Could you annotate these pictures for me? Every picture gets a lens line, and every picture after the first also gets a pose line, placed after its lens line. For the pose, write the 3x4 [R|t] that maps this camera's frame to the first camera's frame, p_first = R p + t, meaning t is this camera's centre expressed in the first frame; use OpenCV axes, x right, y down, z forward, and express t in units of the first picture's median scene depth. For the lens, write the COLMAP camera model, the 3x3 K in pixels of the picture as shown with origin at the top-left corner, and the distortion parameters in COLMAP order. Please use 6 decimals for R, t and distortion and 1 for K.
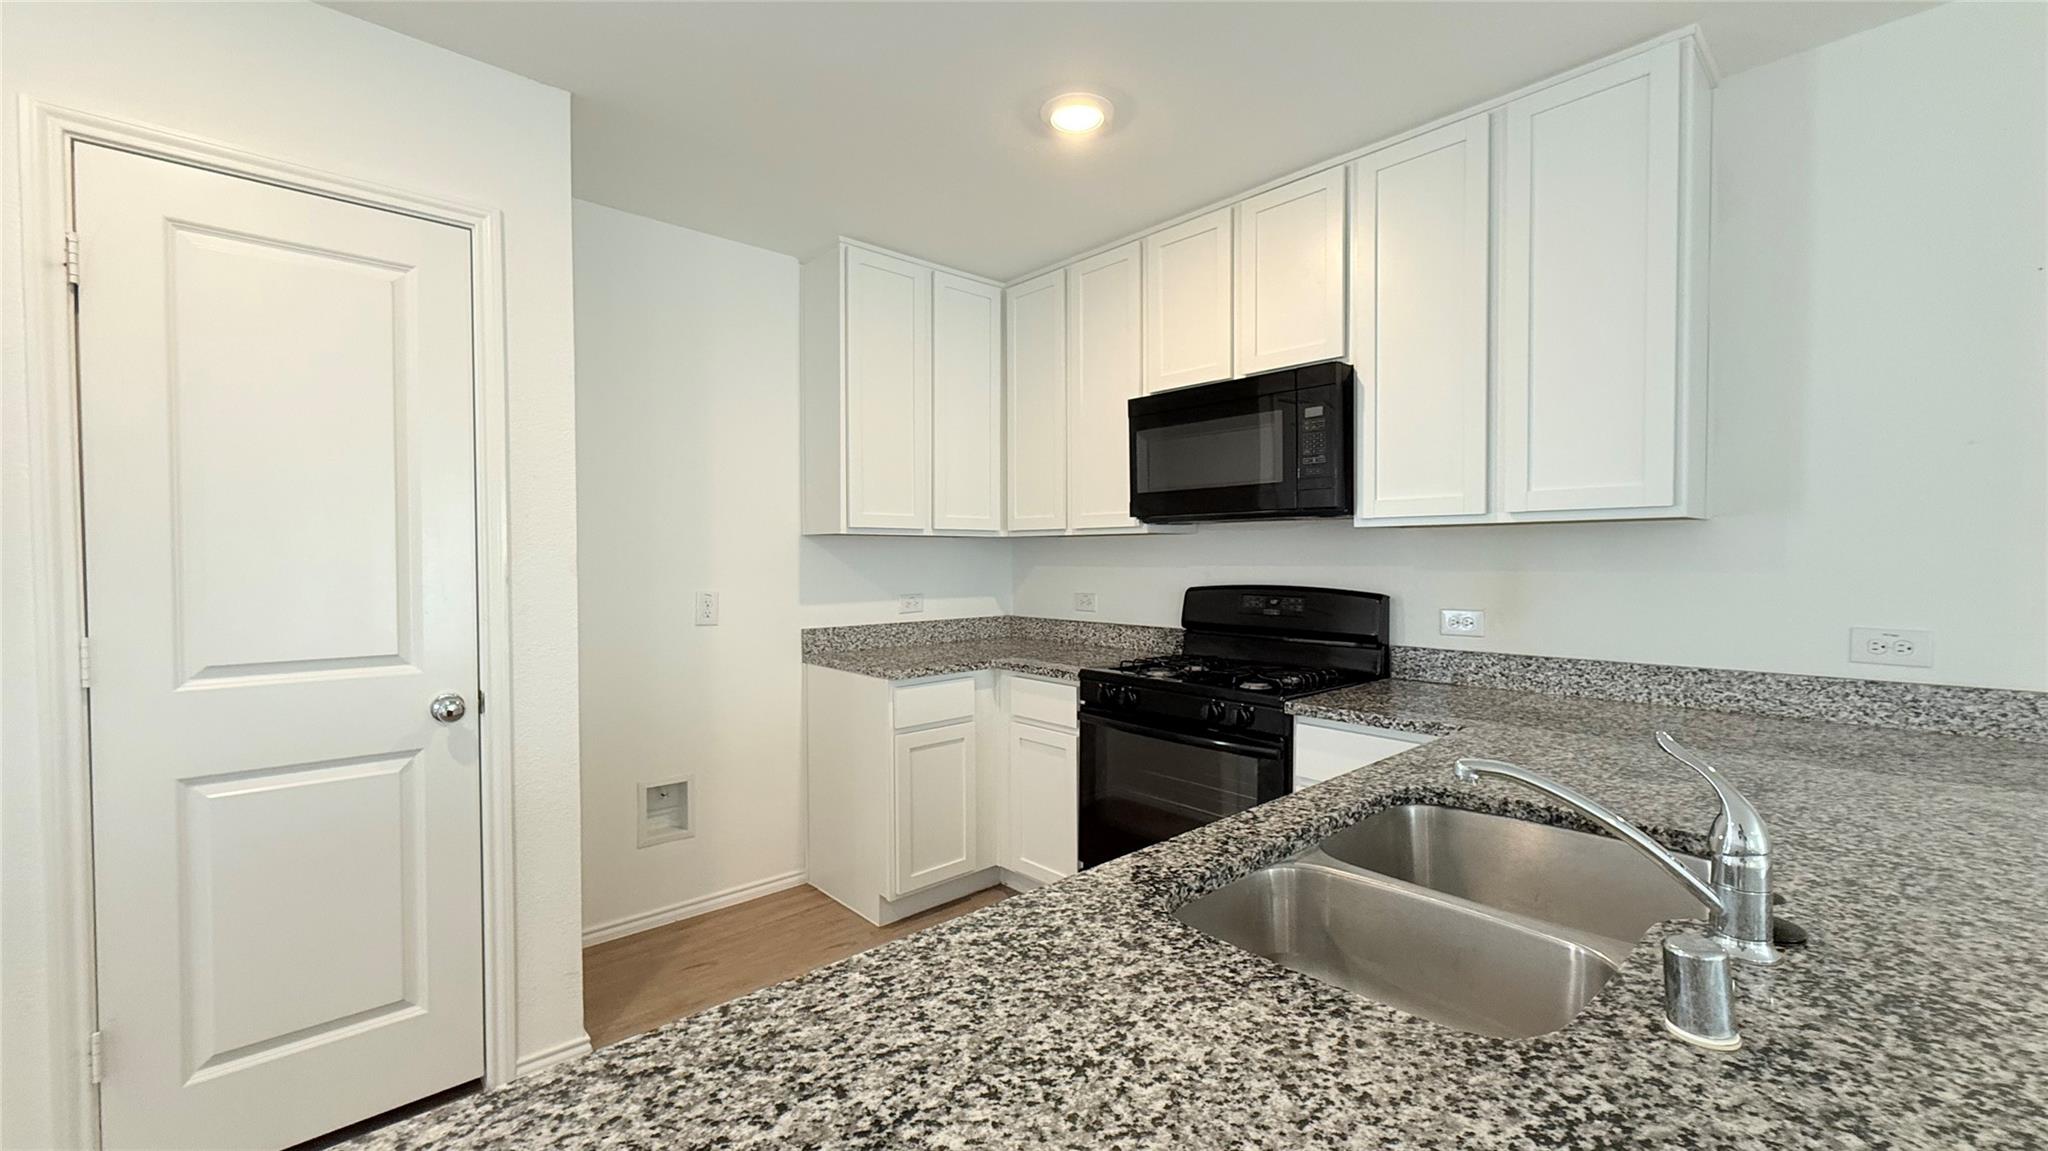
lens RADIAL K [[823.4, 0, 1019.7], [0, 823.4, 579.2], [0, 0, 1]] dist [-0.000404, -0.000004]
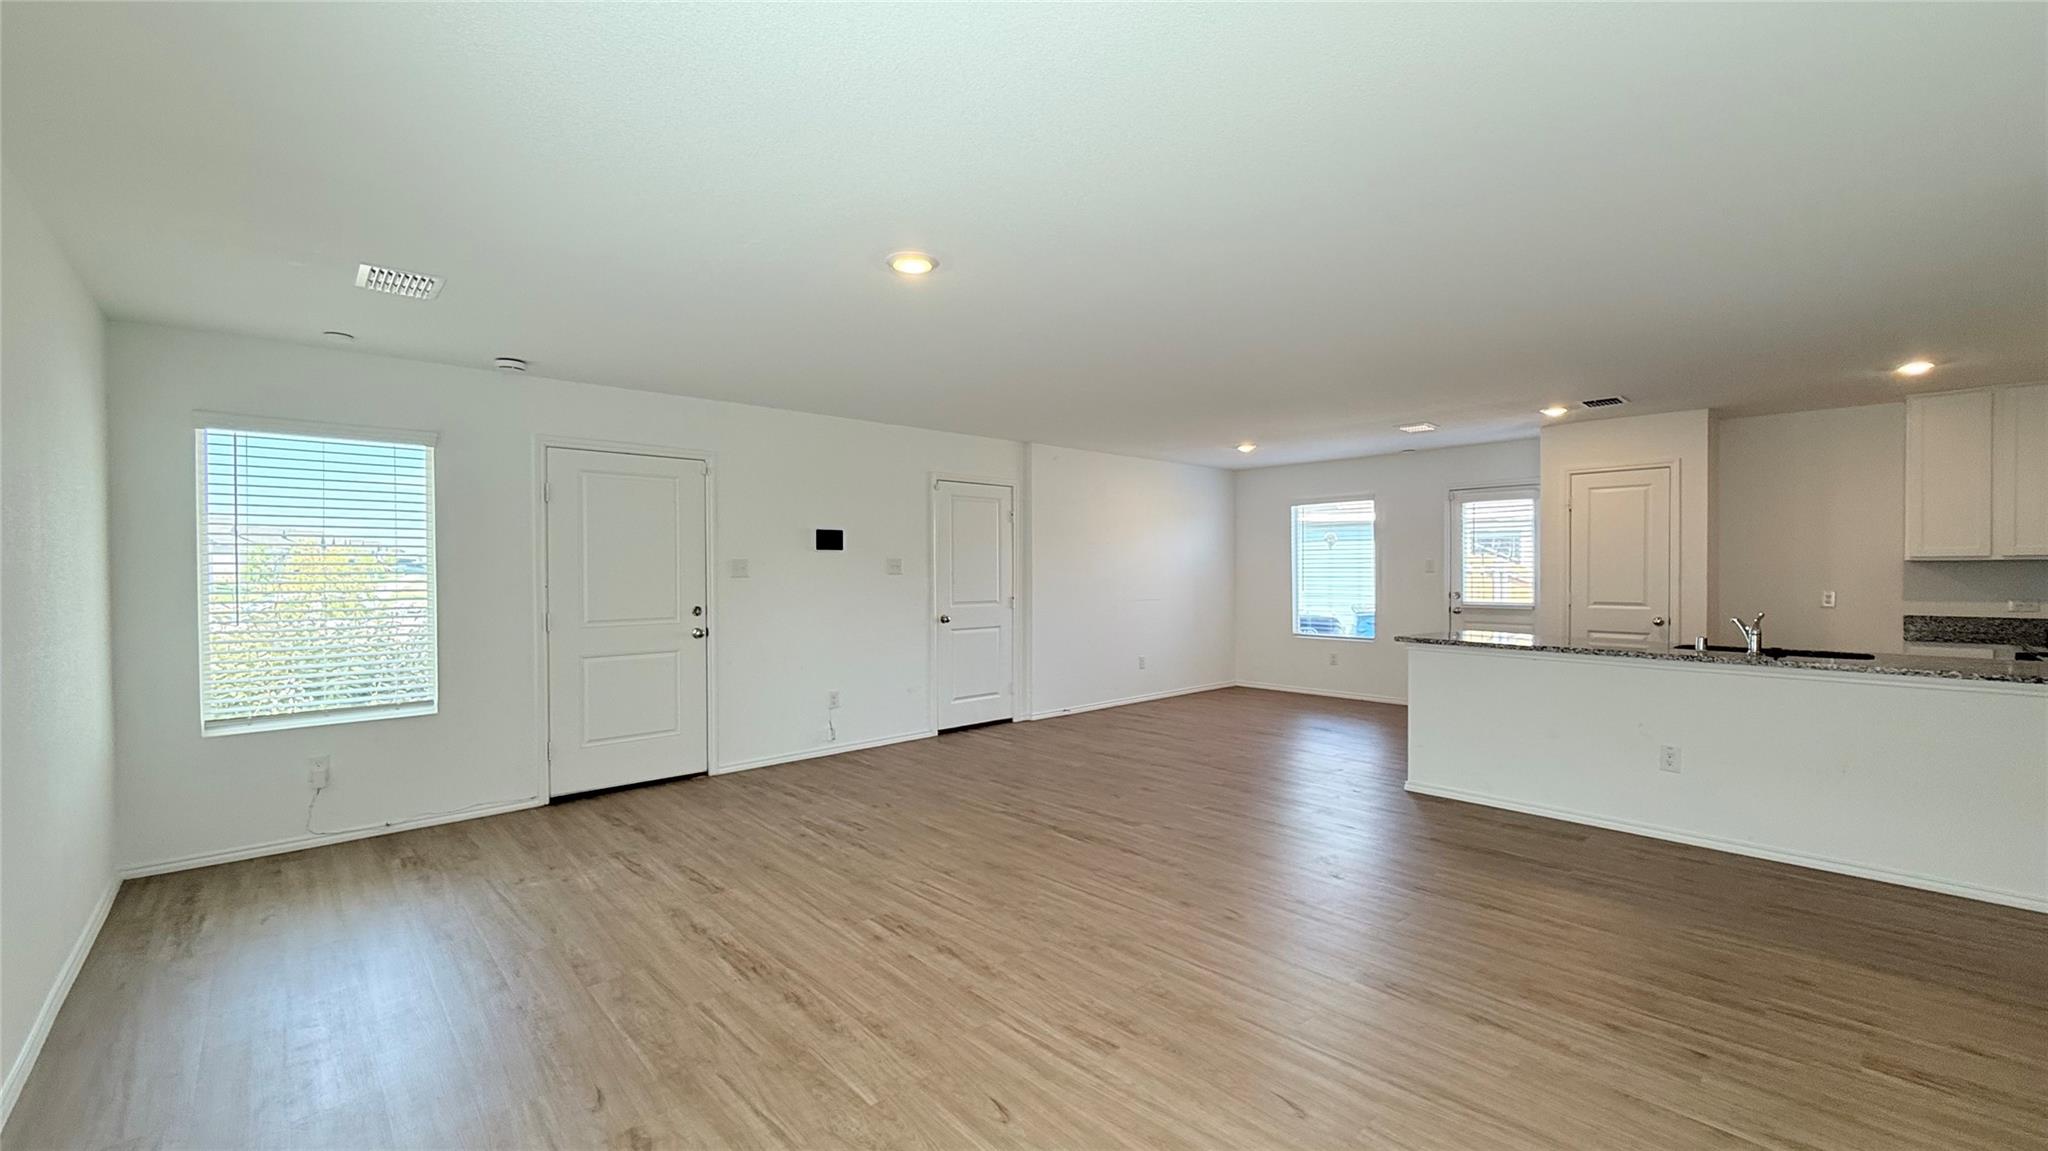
lens RADIAL K [[823.4, 0, 1031.3], [0, 823.4, 575.1], [0, 0, 1]] dist [-0.000404, -0.000004]
pose [[0.025895, 0.009544, -0.999619, 2.009079], [-0.026198, 0.999617, 0.008865, 0.013905], [0.999321, 0.025959, 0.026135, -1.244374]]
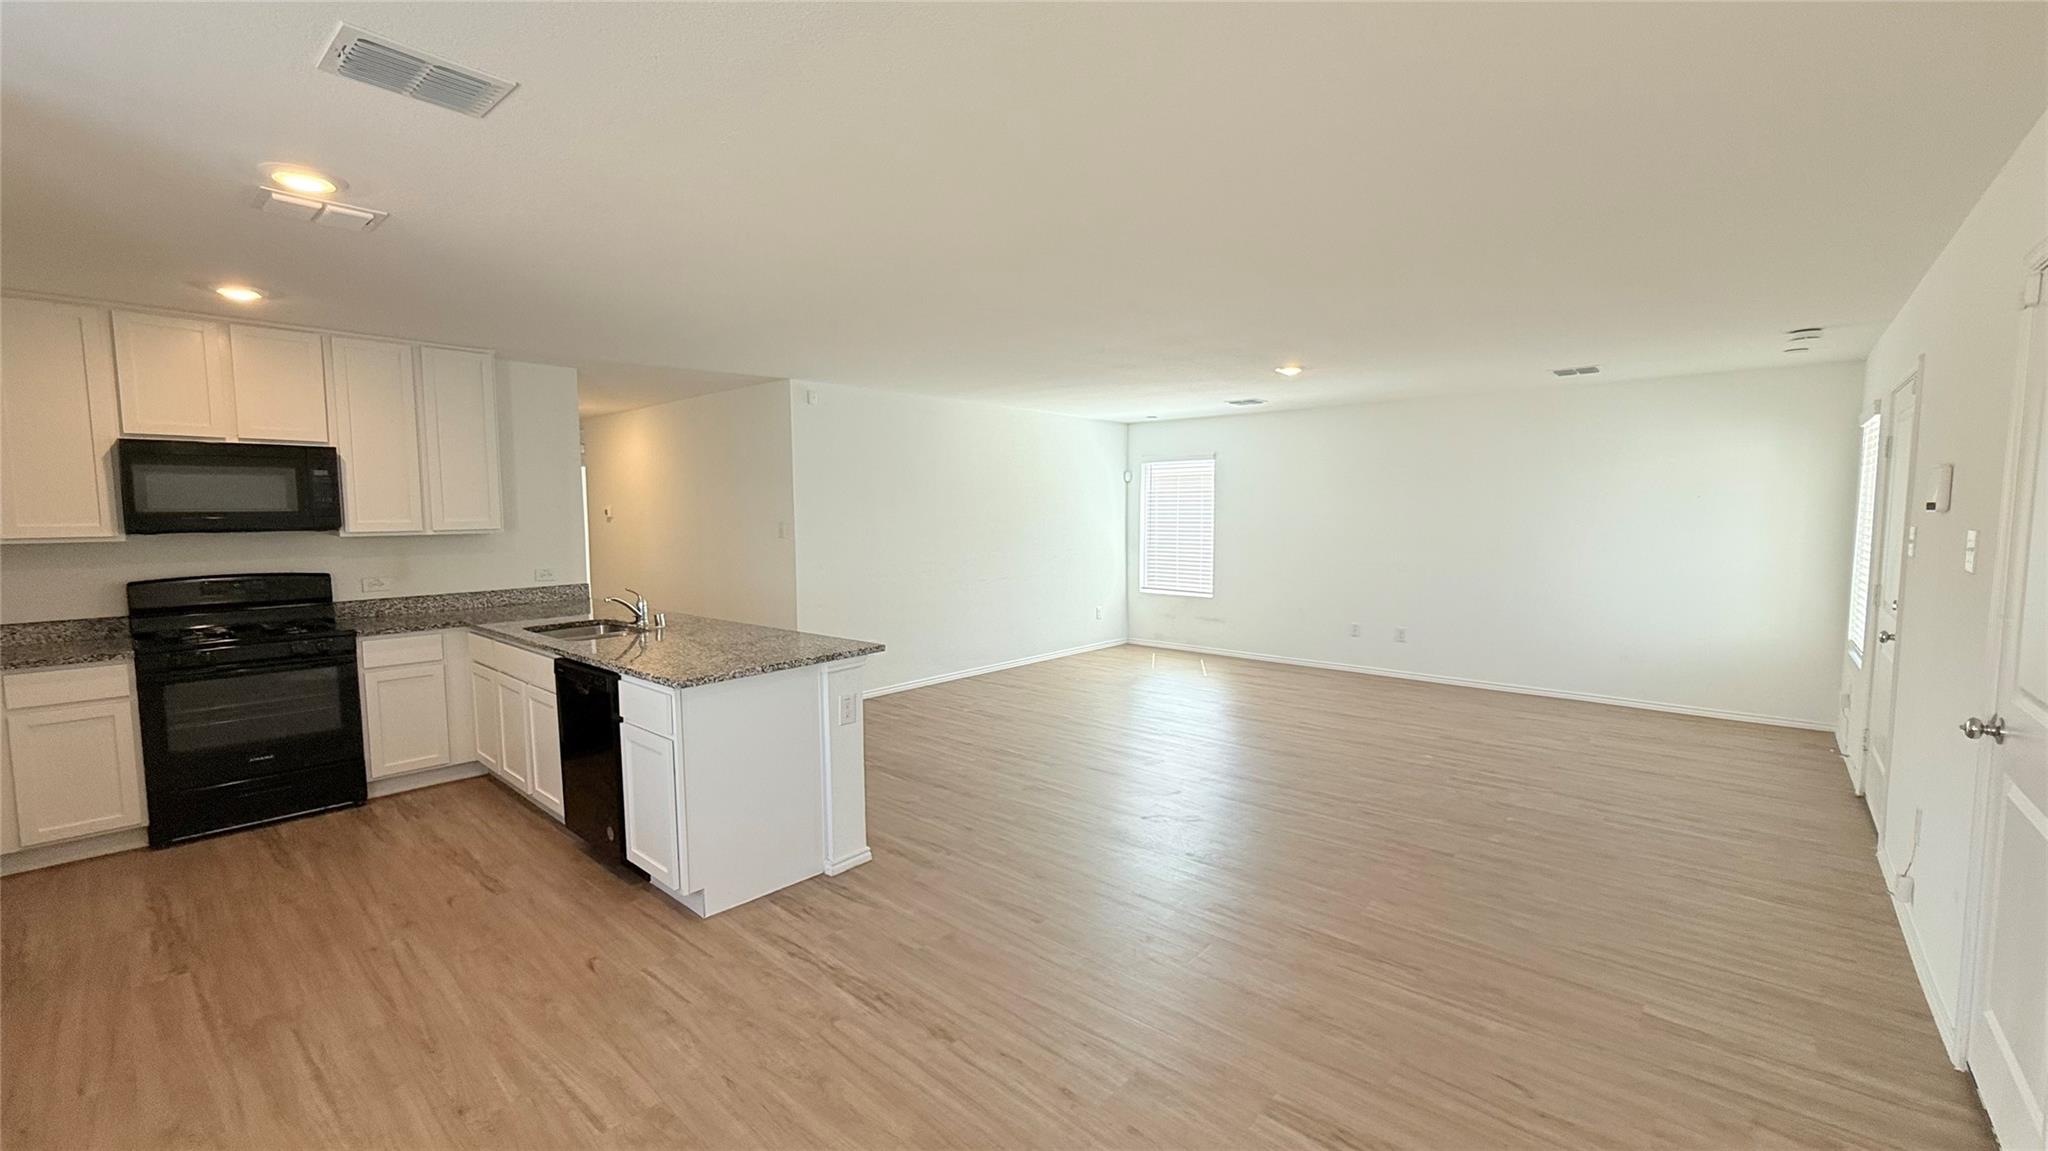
lens RADIAL K [[823.4, 0, 1027.8], [0, 823.4, 578.2], [0, 0, 1]] dist [-0.000404, -0.000004]
pose [[-0.116122, -0.078709, 0.990111, -1.692912], [0.035411, 0.995893, 0.083322, -0.074731], [-0.992604, 0.044736, -0.112858, -0.324891]]
